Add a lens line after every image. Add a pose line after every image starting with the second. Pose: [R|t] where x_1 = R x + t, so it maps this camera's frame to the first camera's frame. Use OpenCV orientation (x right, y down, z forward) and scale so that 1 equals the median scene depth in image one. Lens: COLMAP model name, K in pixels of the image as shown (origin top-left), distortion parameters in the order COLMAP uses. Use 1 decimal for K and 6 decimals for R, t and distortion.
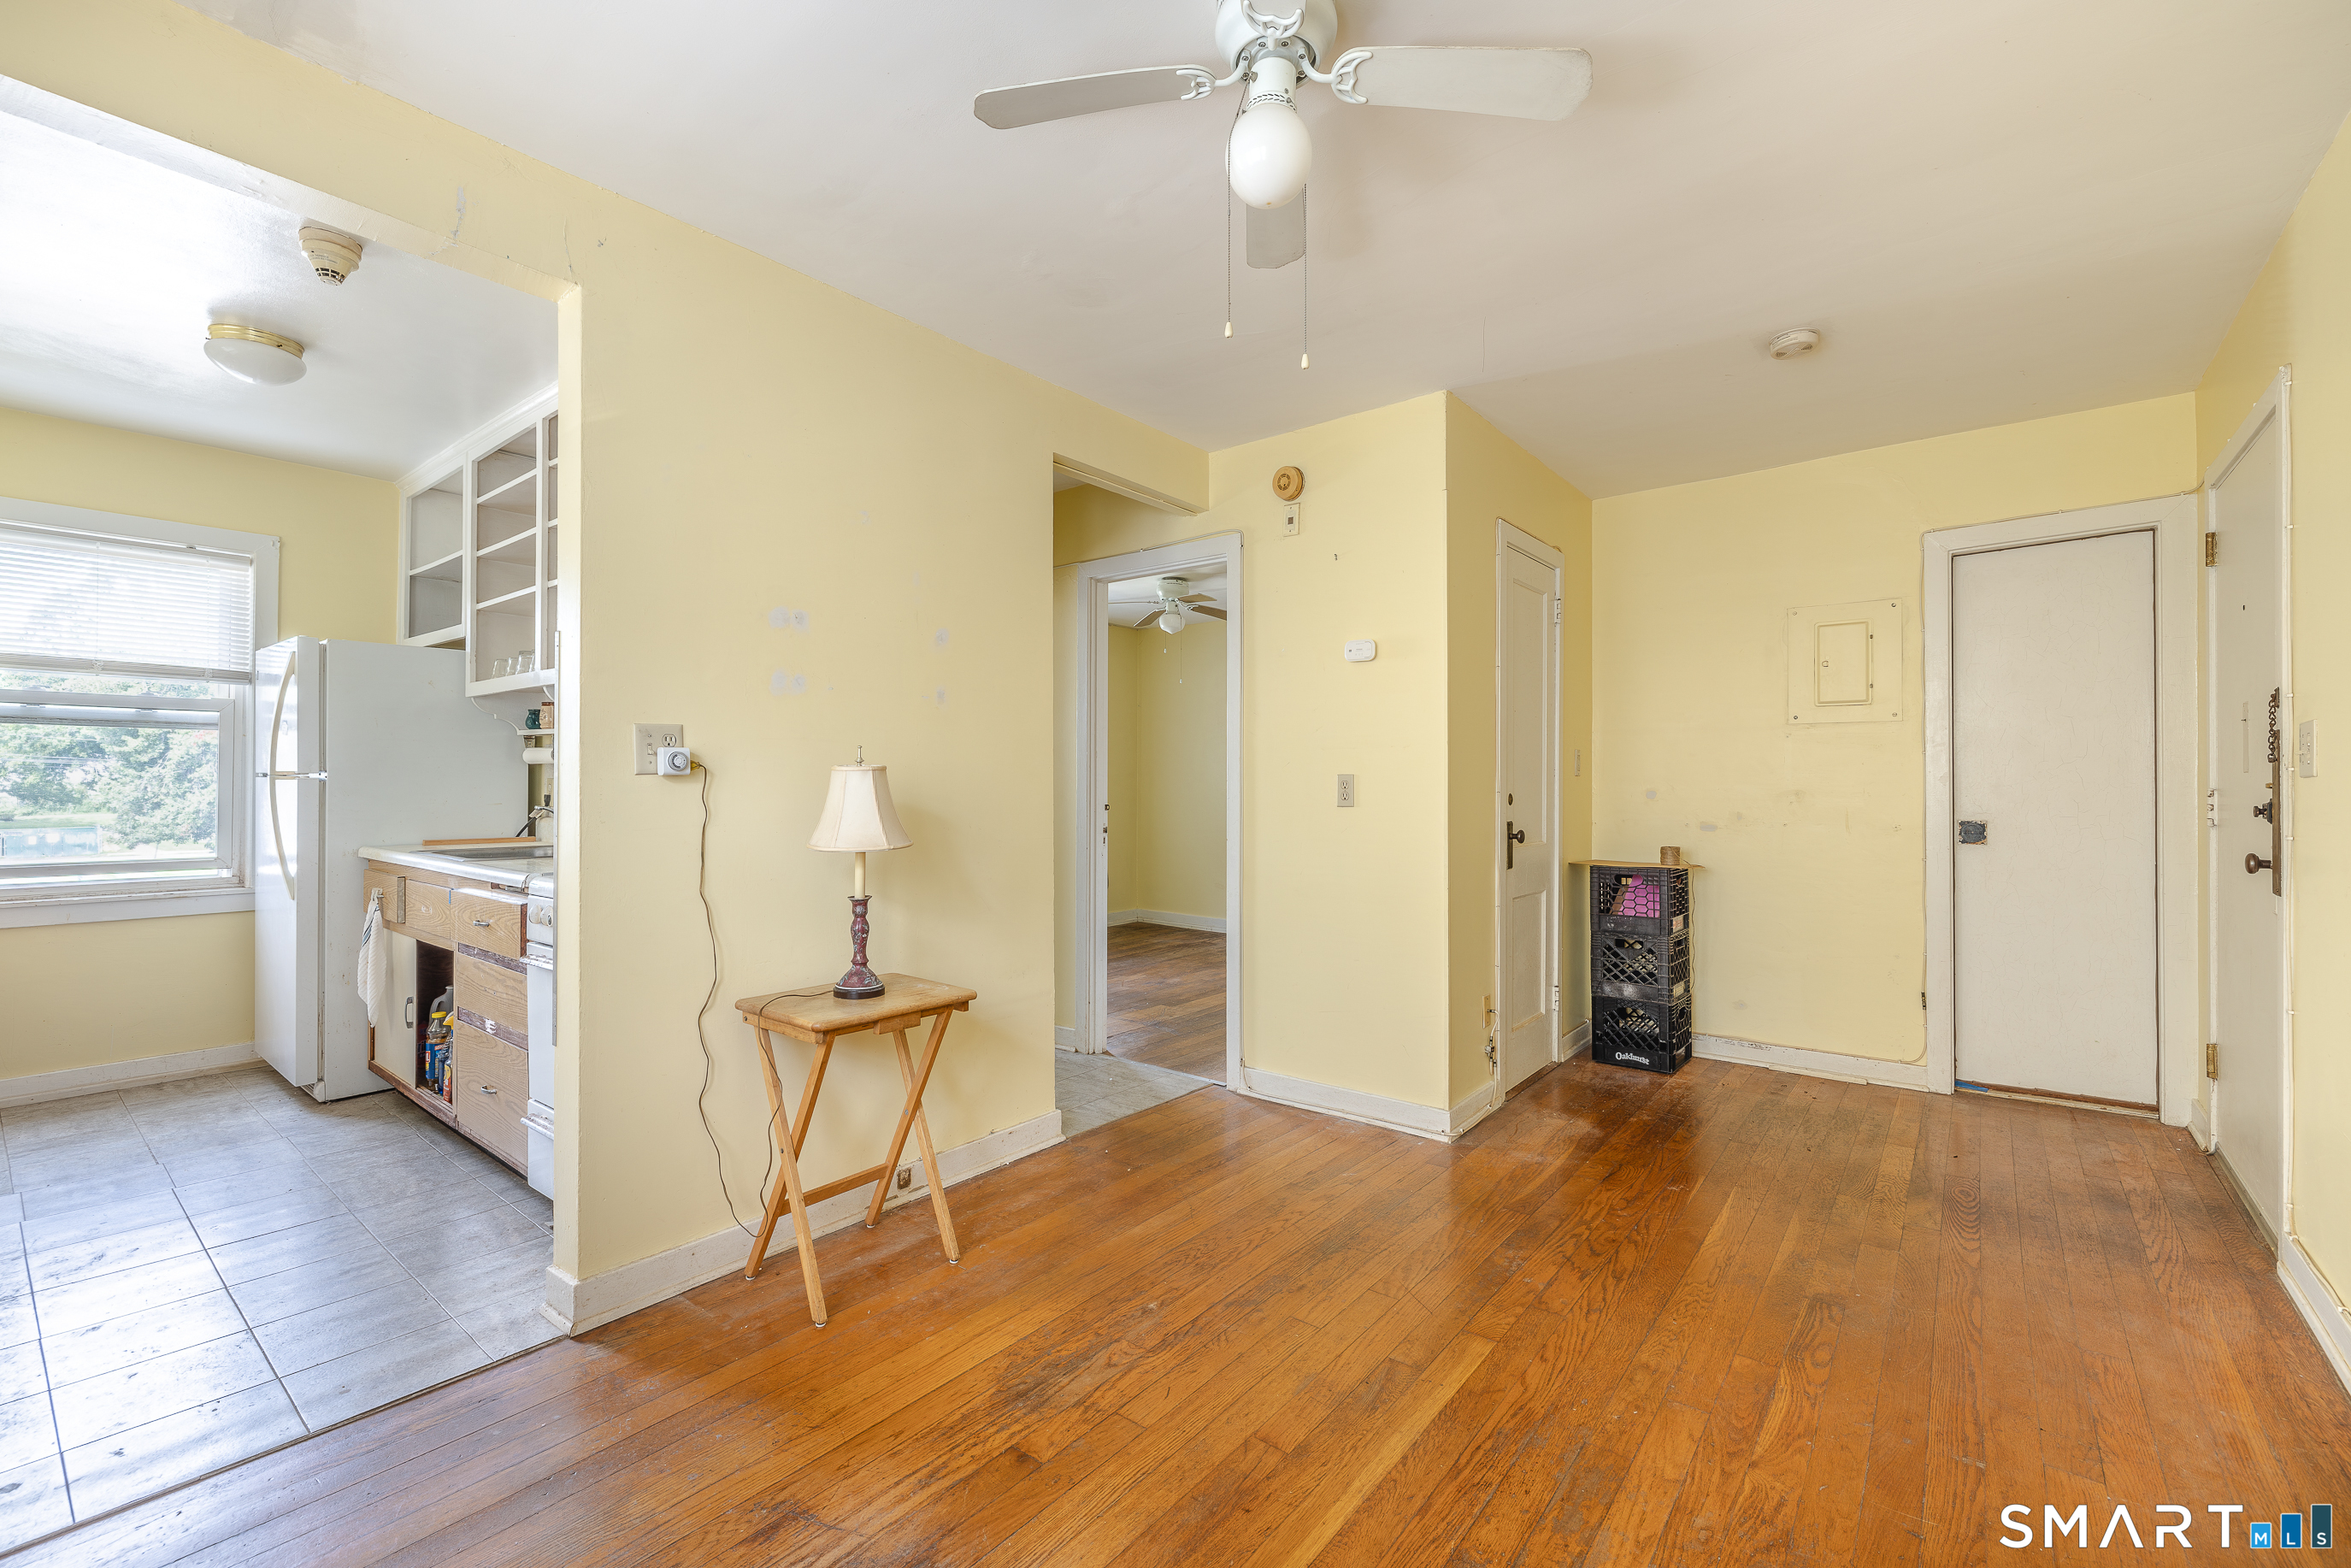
lens RADIAL K [[1003.8, 0, 1180.6], [0, 1003.8, 772.5], [0, 0, 1]] dist [-0.000375, 0.001078]
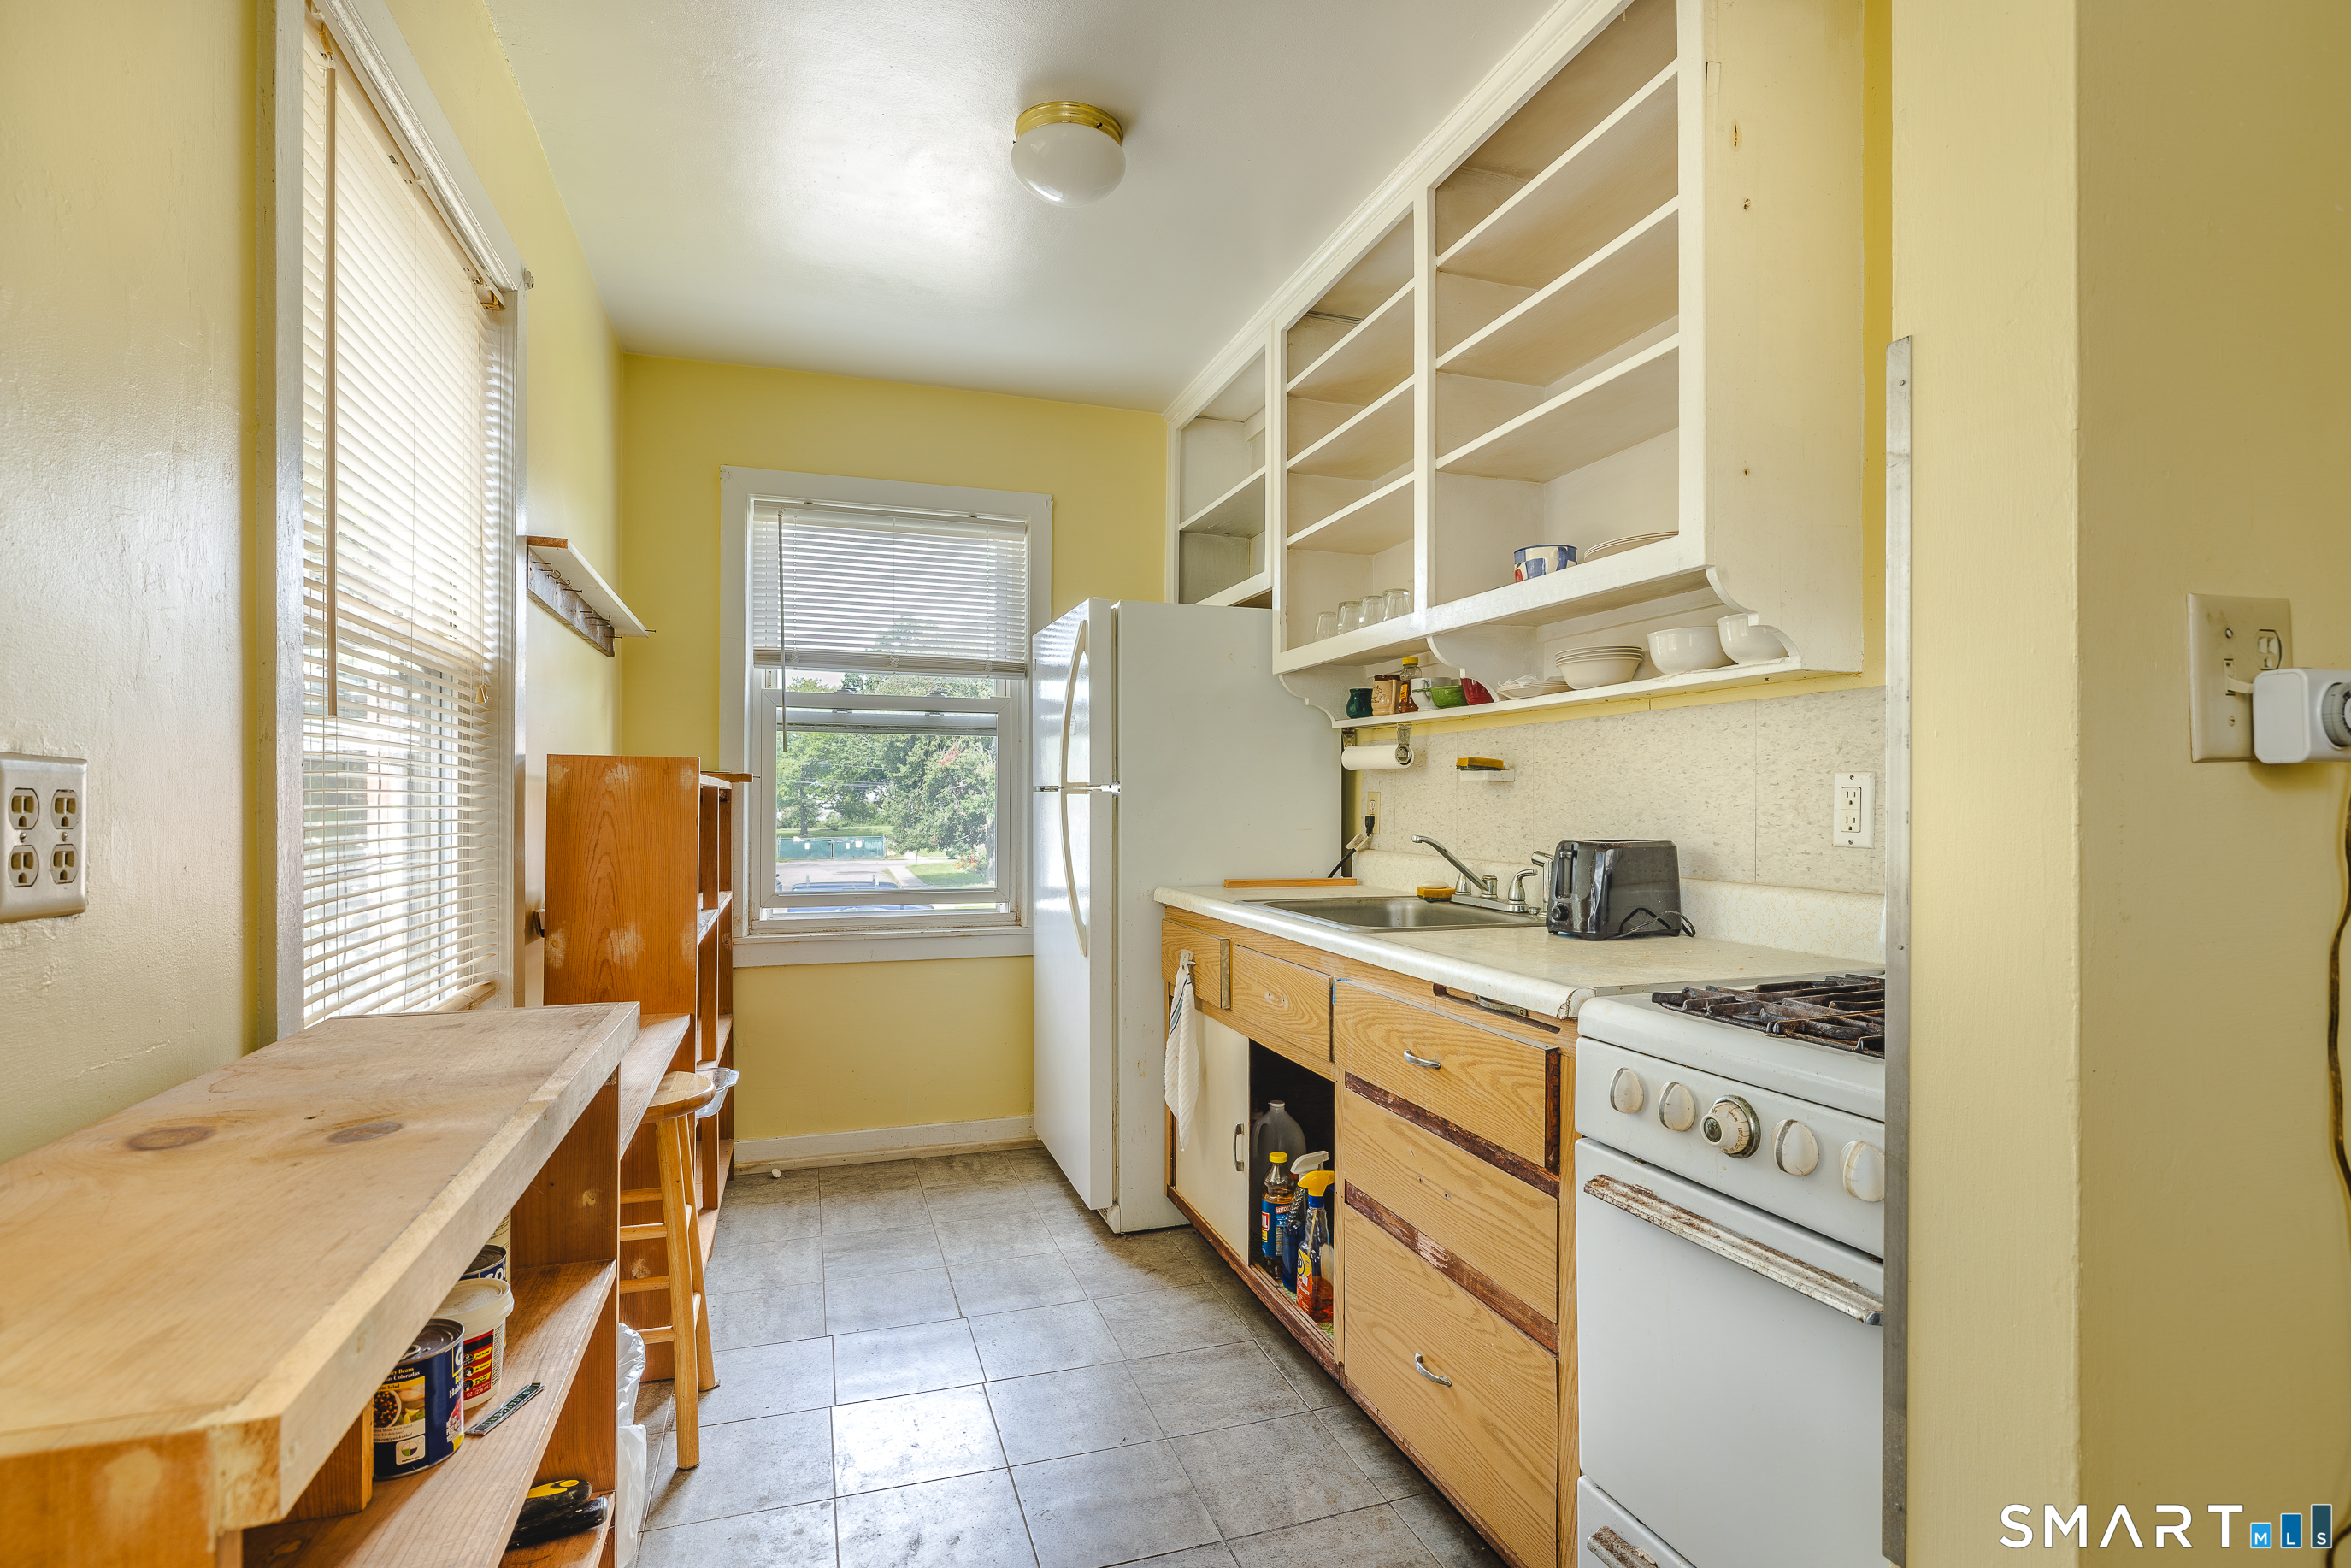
lens RADIAL K [[1003.8, 0, 1177.9], [0, 1003.8, 794.3], [0, 0, 1]] dist [-0.000375, 0.001078]
pose [[0.860462, -0.004130, -0.509498, -0.432387], [0.005452, 0.999985, 0.001103, 0.006595], [0.509486, -0.003727, 0.860471, 0.384567]]
